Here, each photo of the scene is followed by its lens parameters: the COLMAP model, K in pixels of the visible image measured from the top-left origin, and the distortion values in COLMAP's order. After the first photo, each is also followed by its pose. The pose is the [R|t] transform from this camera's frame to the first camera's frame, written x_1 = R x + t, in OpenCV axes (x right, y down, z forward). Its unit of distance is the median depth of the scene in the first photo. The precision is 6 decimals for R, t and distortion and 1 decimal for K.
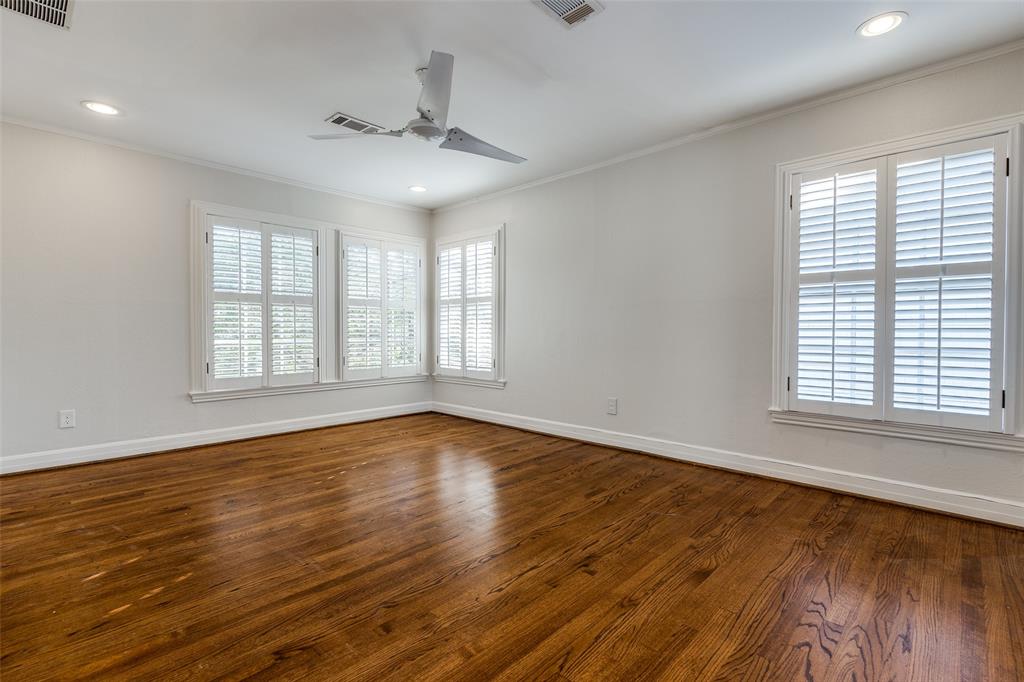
lens RADIAL K [[469.0, 0, 518.5], [0, 469.0, 334.5], [0, 0, 1]] dist [-0.004906, 0.001422]
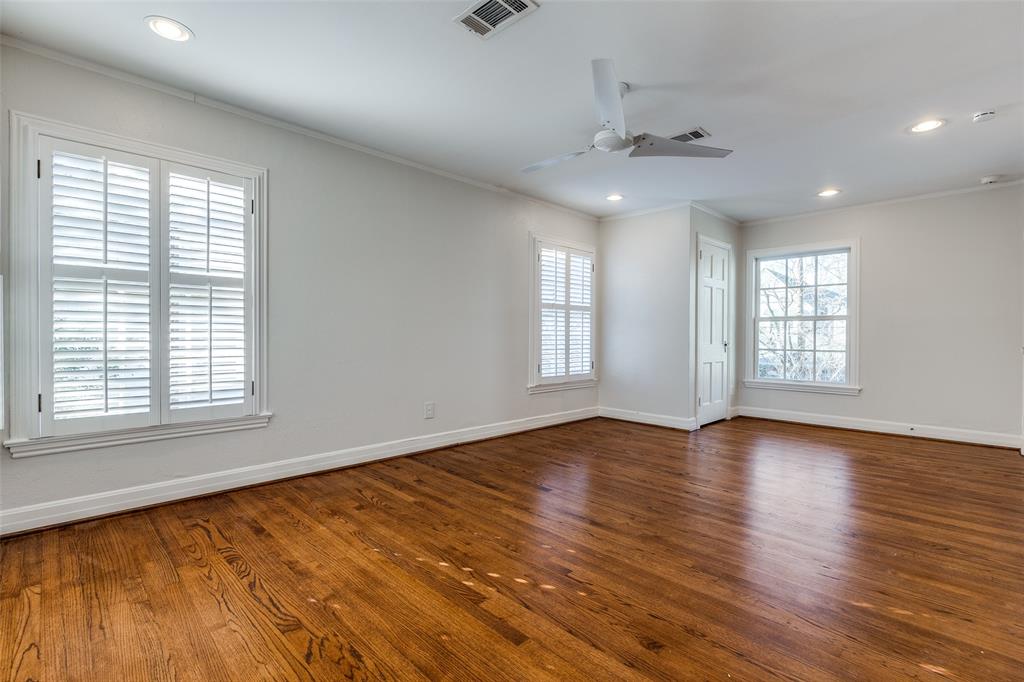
lens RADIAL K [[469.0, 0, 507.9], [0, 469.0, 340.2], [0, 0, 1]] dist [-0.004906, 0.001422]
pose [[0.037516, -0.013678, 0.999202, -1.057616], [0.001932, 0.999905, 0.013615, -0.016504], [-0.999294, 0.001420, 0.037539, 1.035056]]
